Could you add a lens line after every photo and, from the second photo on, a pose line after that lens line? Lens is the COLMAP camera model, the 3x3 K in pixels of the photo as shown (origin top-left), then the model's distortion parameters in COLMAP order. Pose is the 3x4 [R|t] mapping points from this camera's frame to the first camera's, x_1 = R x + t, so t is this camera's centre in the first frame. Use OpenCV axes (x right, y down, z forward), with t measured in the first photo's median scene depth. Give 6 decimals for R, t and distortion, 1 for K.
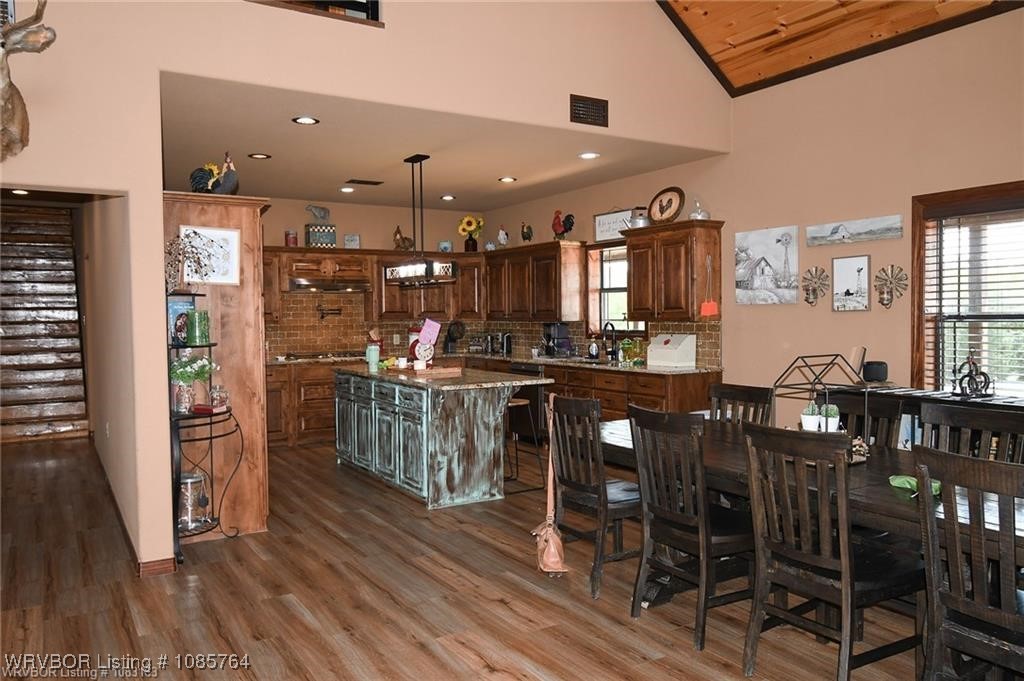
lens RADIAL K [[754.9, 0, 512.2], [0, 754.9, 340.4], [0, 0, 1]] dist [0.000687, -0.007473]
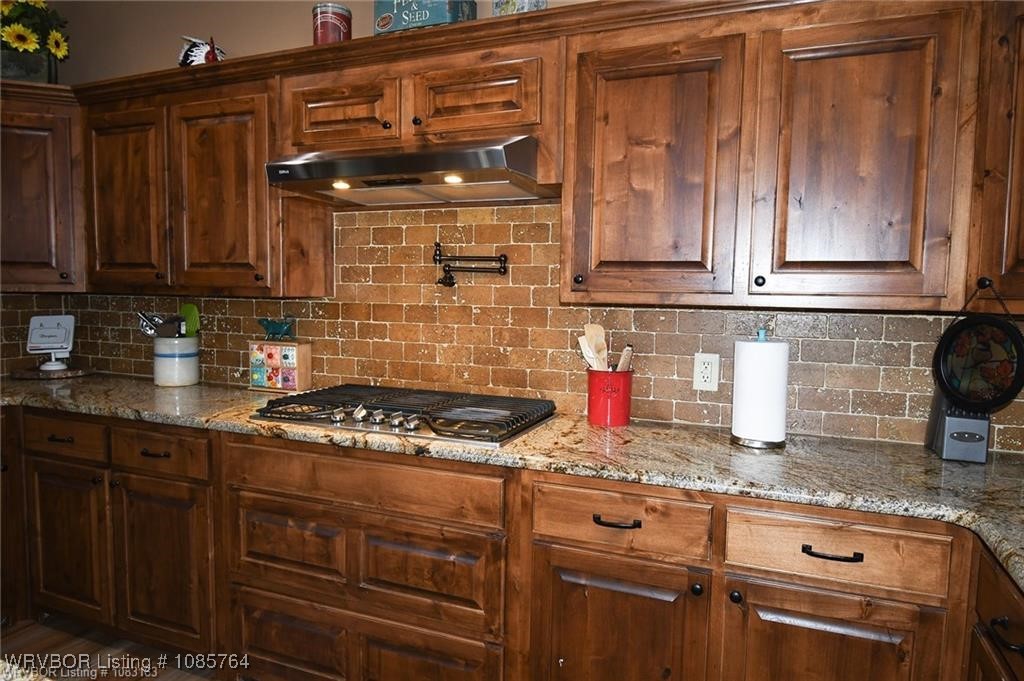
lens RADIAL K [[647.2, 0, 514.0], [0, 647.2, 337.5], [0, 0, 1]] dist [-0.002810, -0.007961]
pose [[0.593557, 0.083109, -0.800489, -0.013928], [-0.050275, 0.996540, 0.066185, -0.027906], [0.803220, 0.000960, 0.595681, 0.899900]]
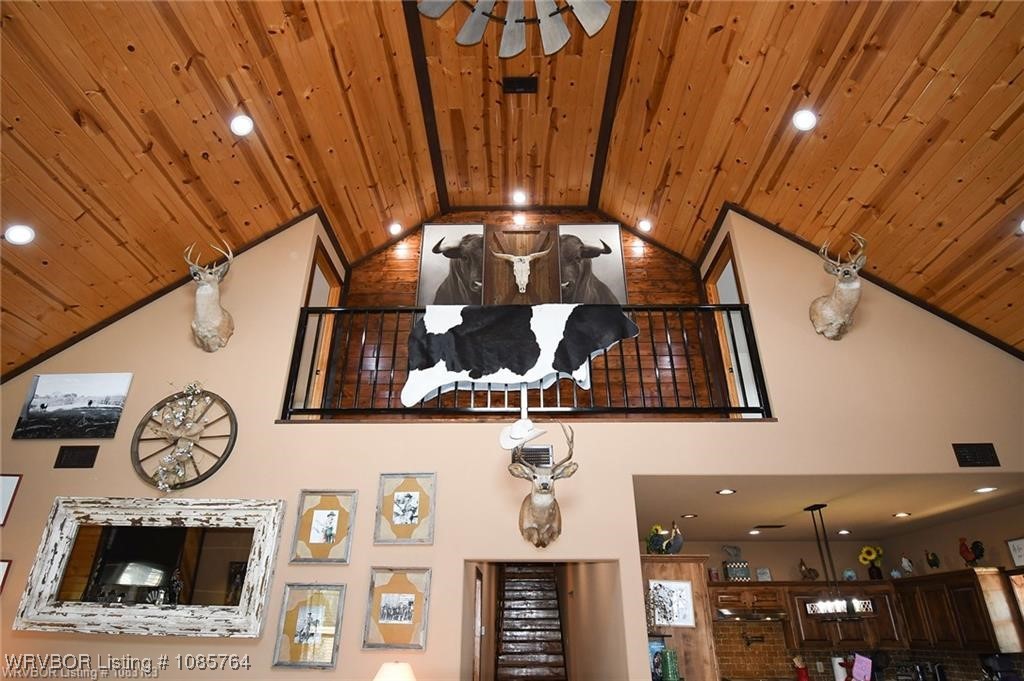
lens RADIAL K [[567.4, 0, 515.2], [0, 567.4, 342.7], [0, 0, 1]] dist [0.002400, -0.014606]
pose [[0.842151, -0.233195, -0.486212, -0.018466], [-0.028220, 0.881363, -0.471596, -0.019089], [0.538503, 0.410876, 0.735660, -0.044157]]
